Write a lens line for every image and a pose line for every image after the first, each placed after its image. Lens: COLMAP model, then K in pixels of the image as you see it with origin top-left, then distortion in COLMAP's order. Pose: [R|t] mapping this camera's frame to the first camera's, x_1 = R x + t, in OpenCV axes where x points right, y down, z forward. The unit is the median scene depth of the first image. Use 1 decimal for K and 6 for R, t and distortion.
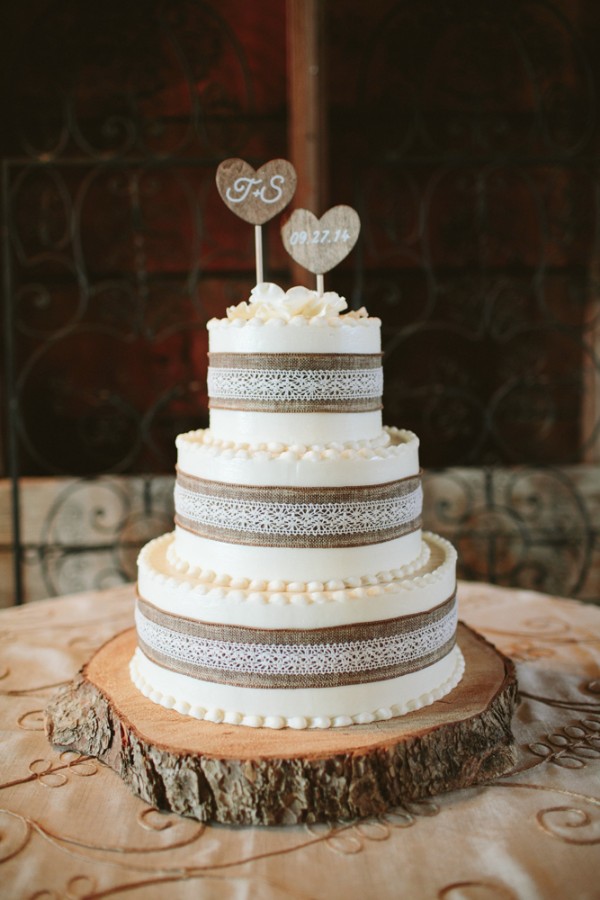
lens RADIAL K [[867.1, 0, 300.0], [0, 867.1, 450.0], [0, 0, 1]] dist [-0.103094, 0.144823]
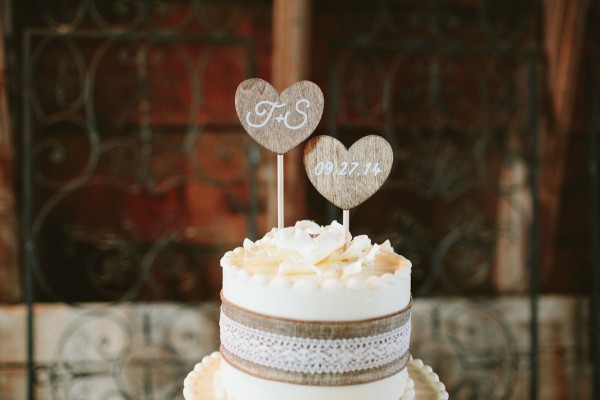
lens RADIAL K [[578.0, 0, 300.0], [0, 578.0, 200.0], [0, 0, 1]] dist [-0.103094, 0.144823]
pose [[0.996046, 0.023419, 0.085696, -0.079222], [-0.022789, 0.999706, -0.008315, -0.209798], [-0.085865, 0.006329, 0.996287, 0.401096]]
